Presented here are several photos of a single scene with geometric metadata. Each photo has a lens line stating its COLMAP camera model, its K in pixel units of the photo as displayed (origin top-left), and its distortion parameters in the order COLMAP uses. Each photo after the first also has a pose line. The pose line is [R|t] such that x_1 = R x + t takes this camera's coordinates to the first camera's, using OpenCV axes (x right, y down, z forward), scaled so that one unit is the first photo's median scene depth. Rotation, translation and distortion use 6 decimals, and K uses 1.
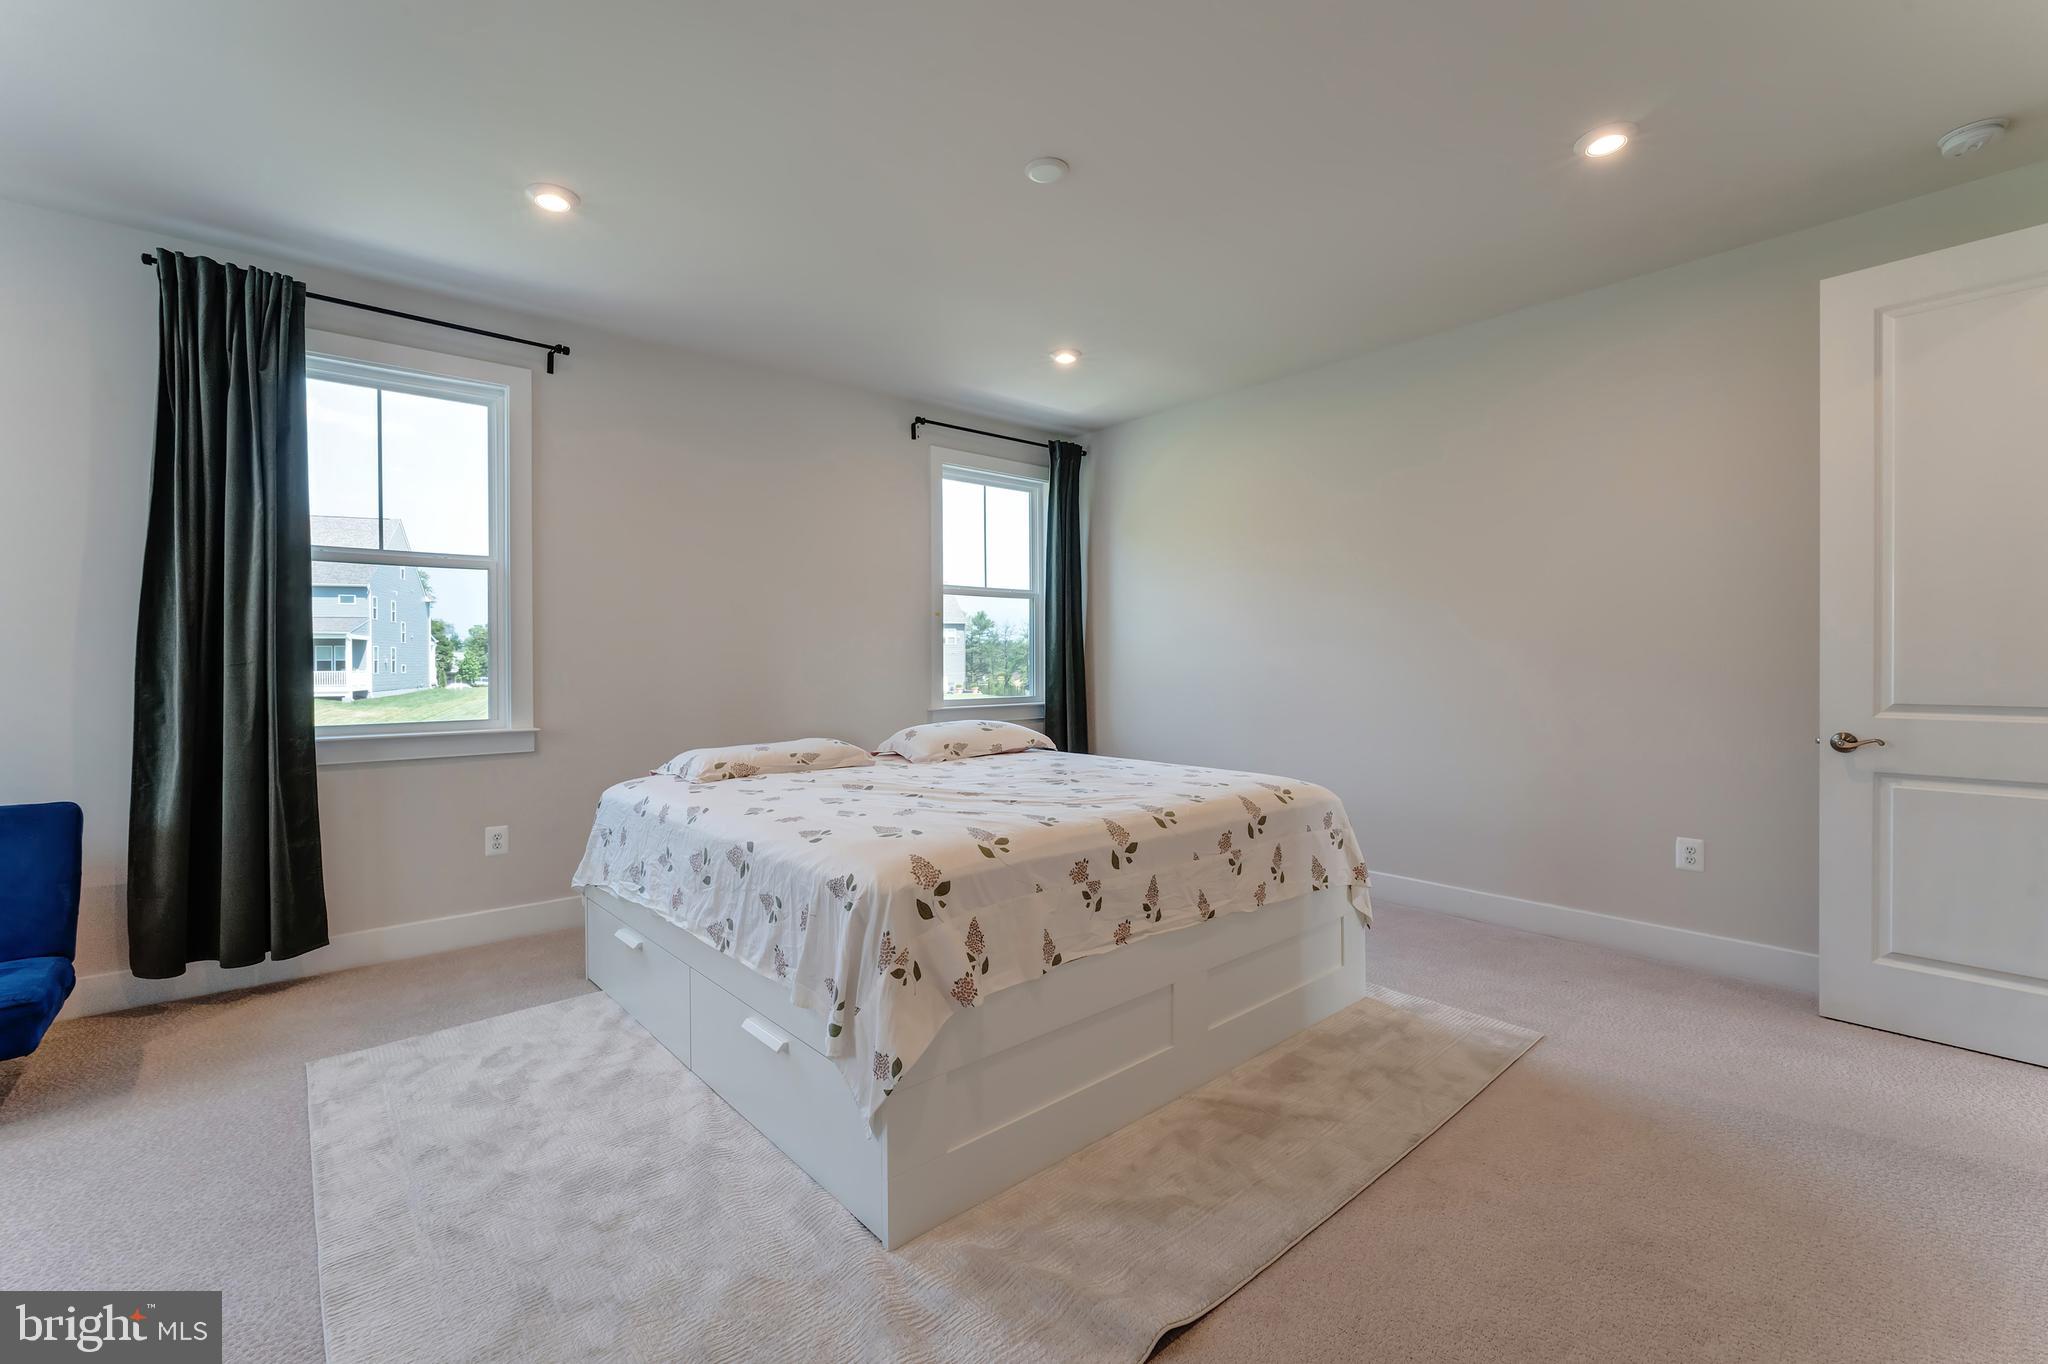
lens RADIAL K [[871.6, 0, 1025.8], [0, 871.6, 668.2], [0, 0, 1]] dist [-0.000635, 0.000081]
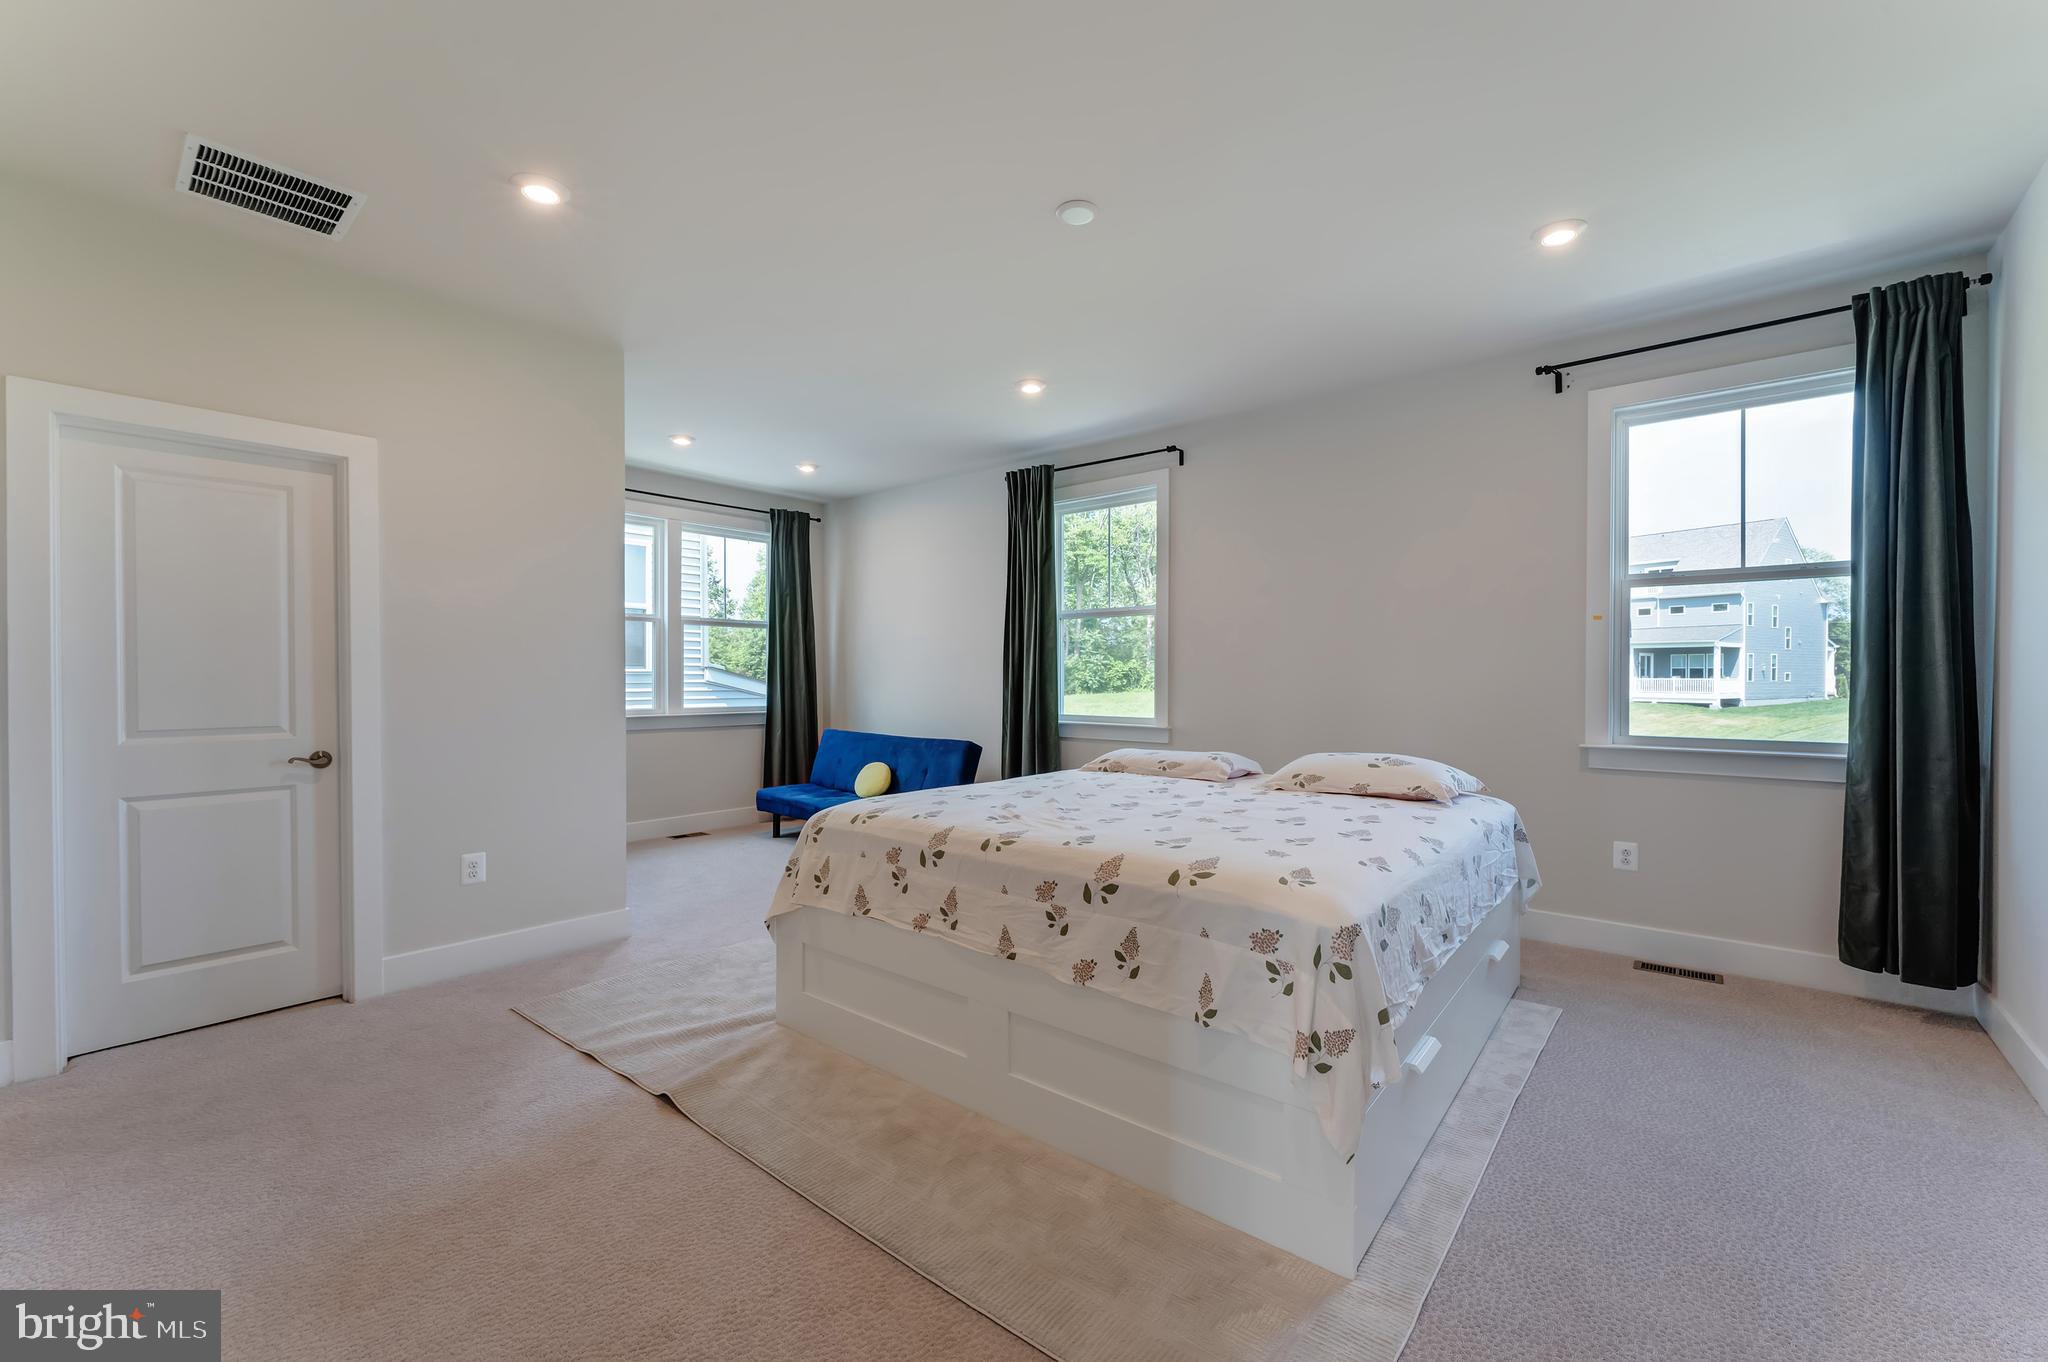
lens RADIAL K [[841.7, 0, 1015.6], [0, 841.7, 684.7], [0, 0, 1]] dist [0.001430, -0.000140]
pose [[0.153760, 0.019213, -0.987921, 0.720578], [-0.007350, 0.999806, 0.018300, -0.020181], [0.988081, 0.004448, 0.153872, 0.554528]]
